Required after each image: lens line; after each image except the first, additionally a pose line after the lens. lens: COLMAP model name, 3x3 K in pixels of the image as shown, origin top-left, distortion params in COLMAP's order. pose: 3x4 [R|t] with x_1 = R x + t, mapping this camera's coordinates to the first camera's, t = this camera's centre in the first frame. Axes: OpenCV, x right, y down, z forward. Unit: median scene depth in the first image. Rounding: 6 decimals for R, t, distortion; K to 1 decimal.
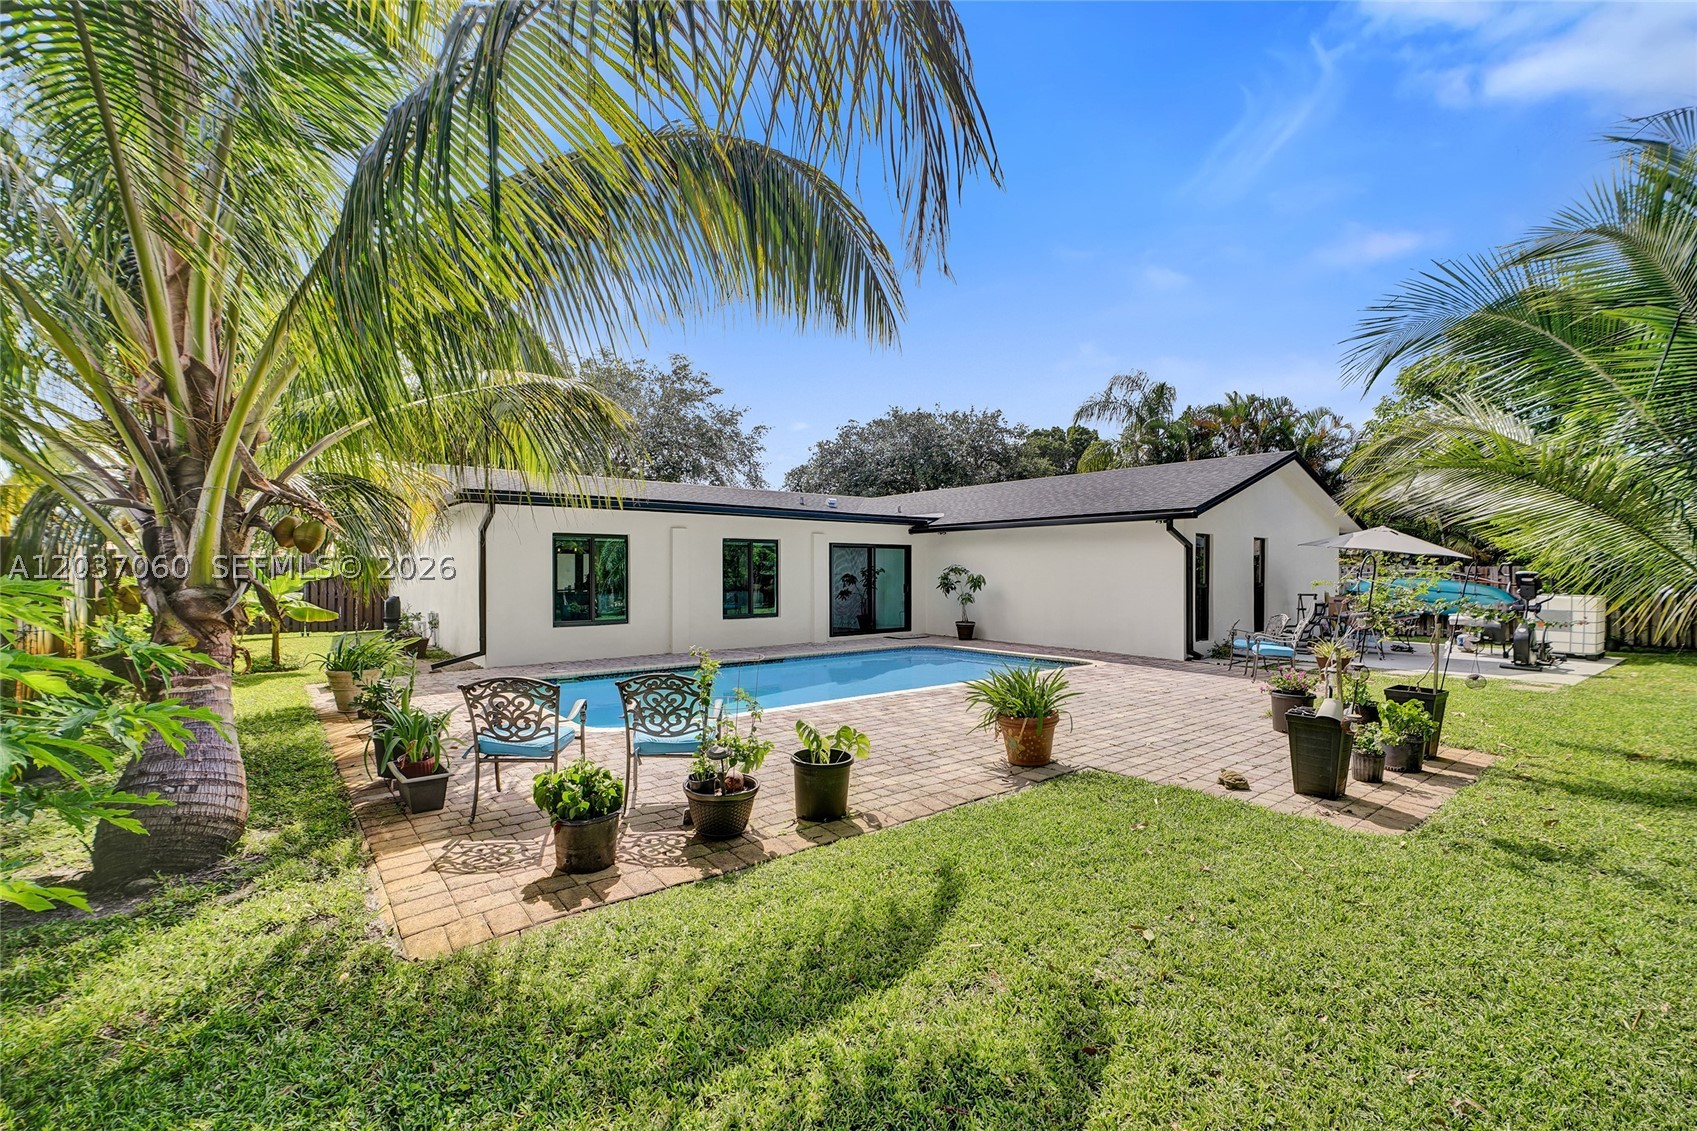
lens RADIAL K [[761.0, 0, 848.5], [0, 761.0, 567.9], [0, 0, 1]] dist [-0.002964, 0.000099]
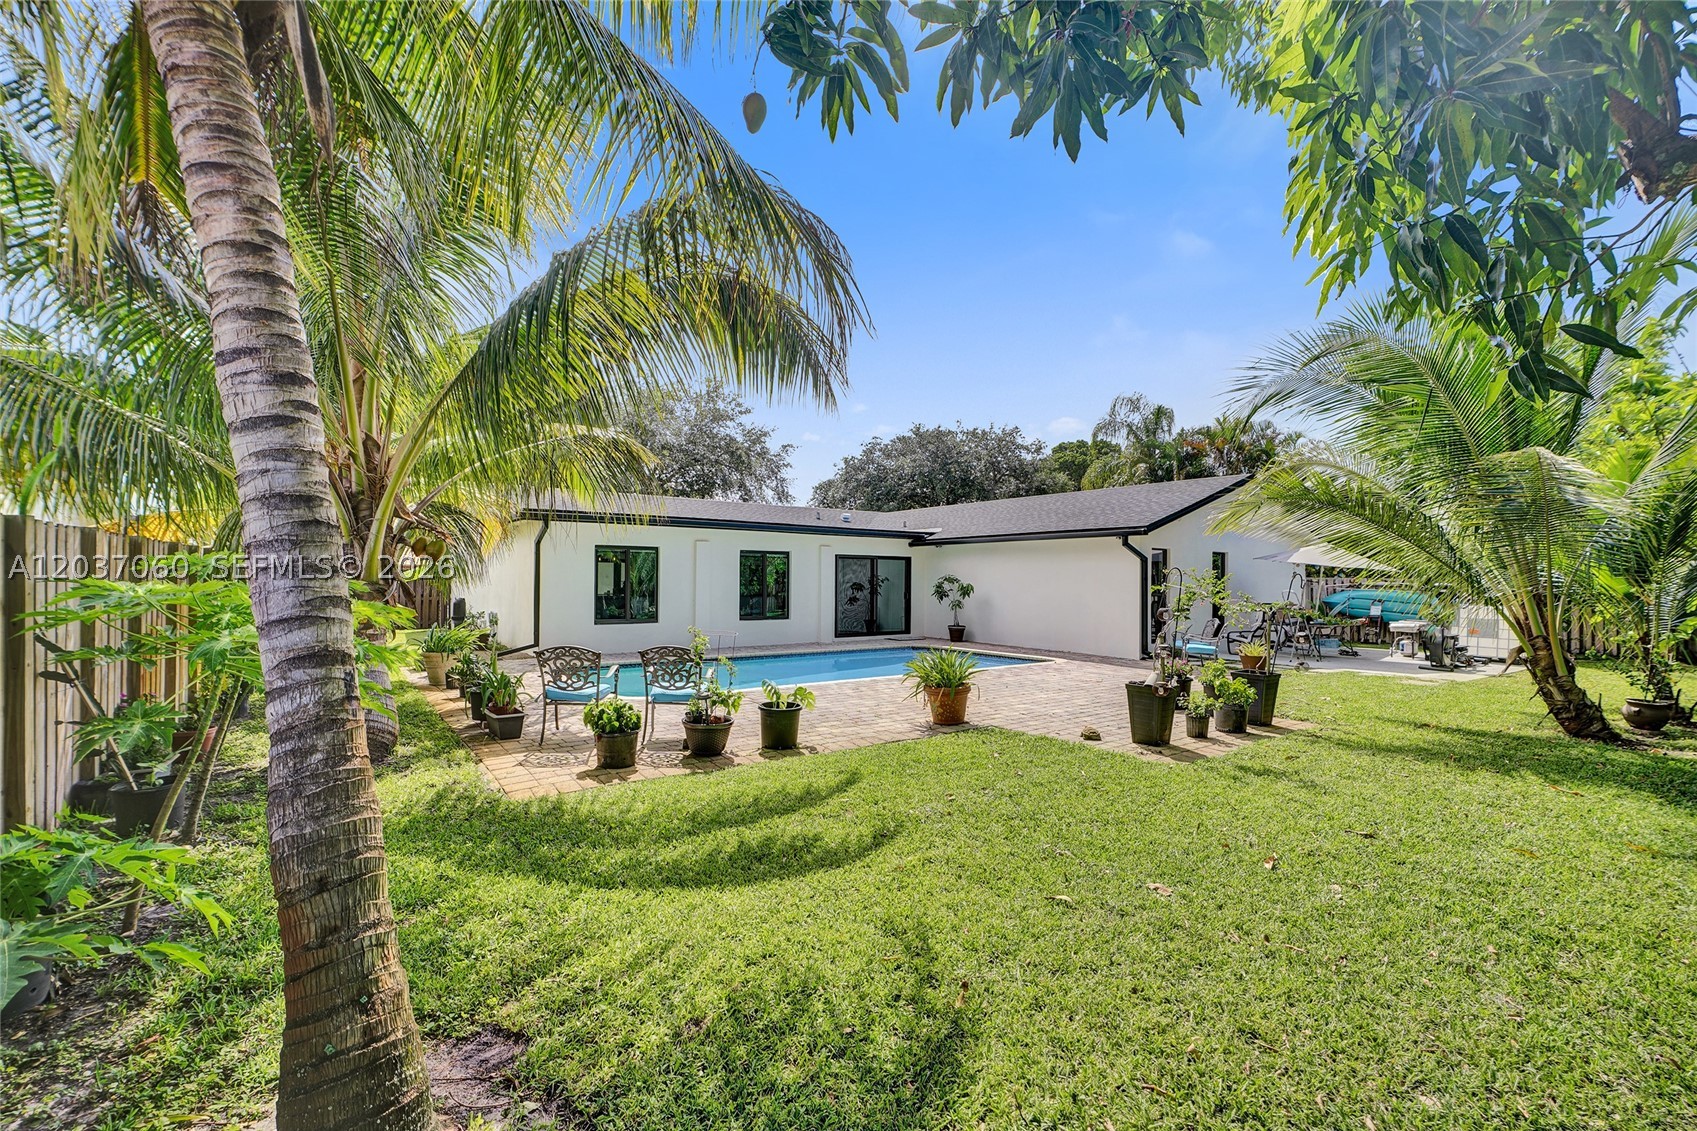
lens RADIAL K [[761.0, 0, 848.5], [0, 761.0, 567.9], [0, 0, 1]] dist [-0.002964, 0.000099]
pose [[0.998894, 0.006036, -0.046640, 0.056313], [-0.006692, 0.999881, -0.013913, 0.002902], [0.046550, 0.014210, 0.998815, -0.151842]]
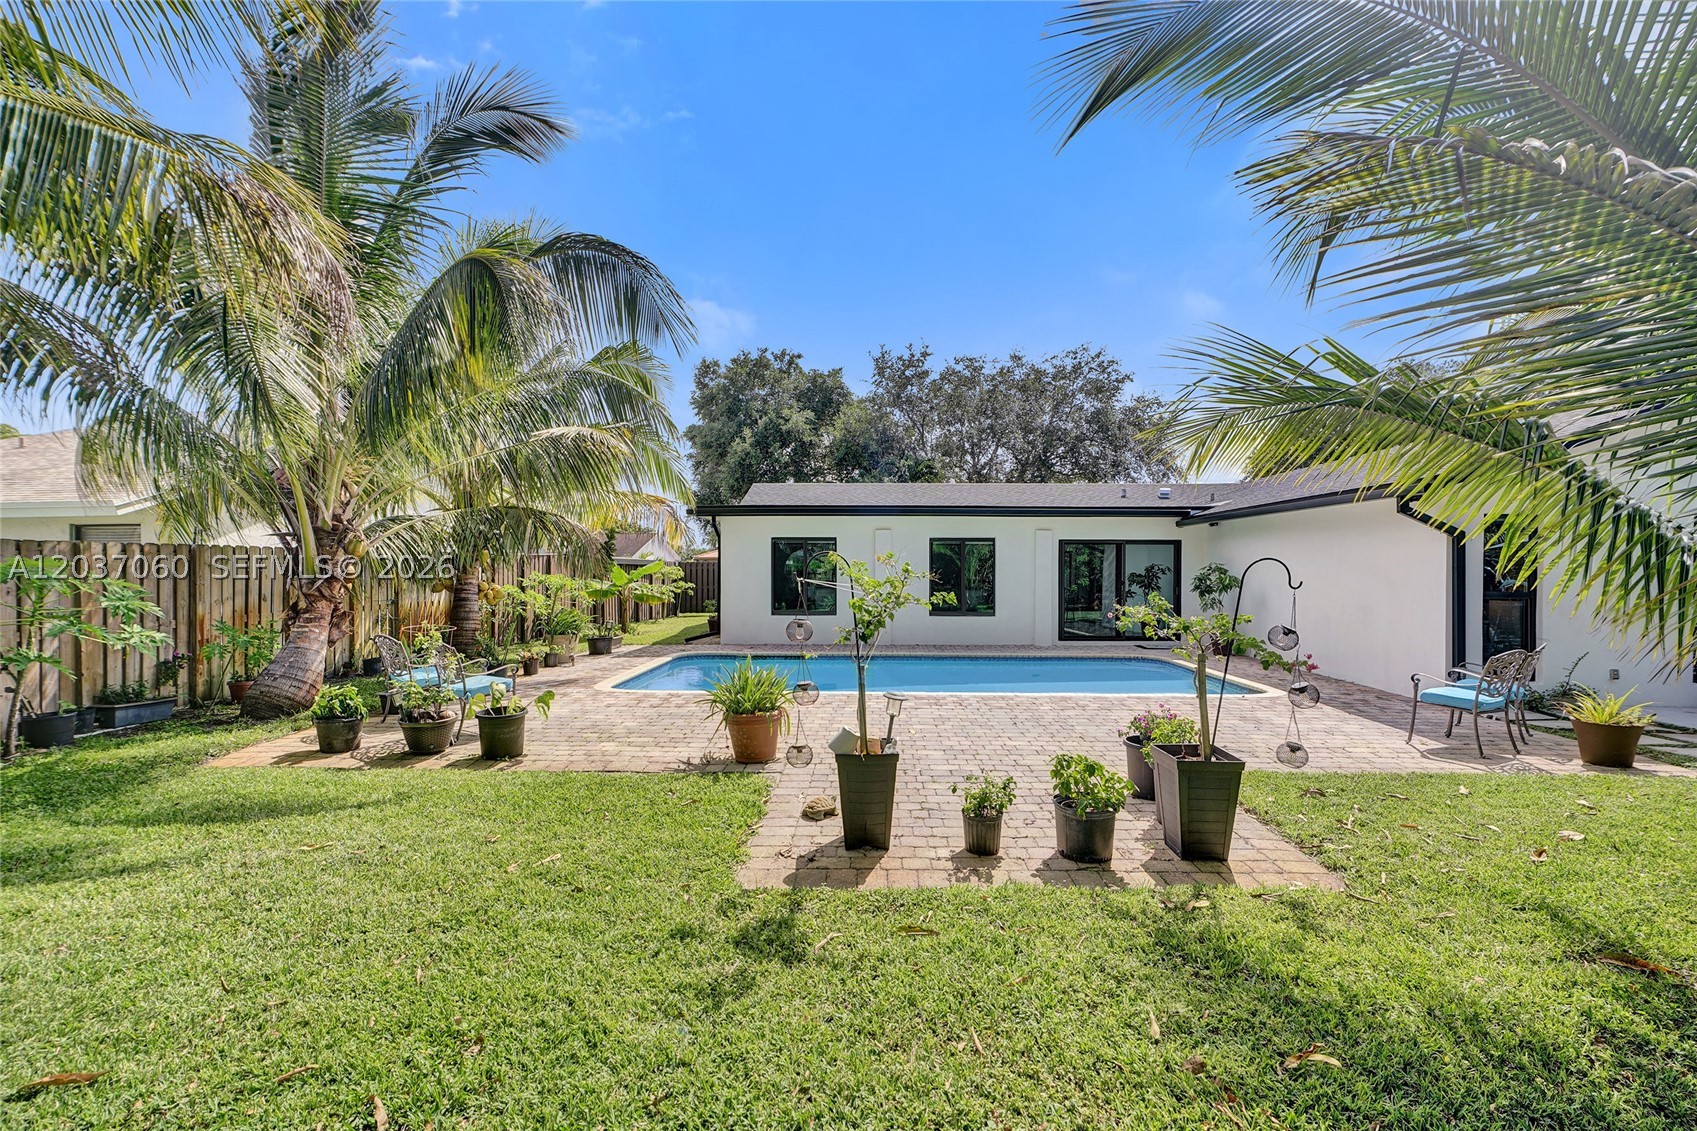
lens RADIAL K [[761.0, 0, 848.5], [0, 761.0, 567.9], [0, 0, 1]] dist [-0.002964, 0.000099]
pose [[0.767511, 0.003479, -0.641026, 0.446827], [-0.003084, 0.999994, 0.001735, 0.000878], [0.641029, 0.000645, 0.767517, 0.143679]]
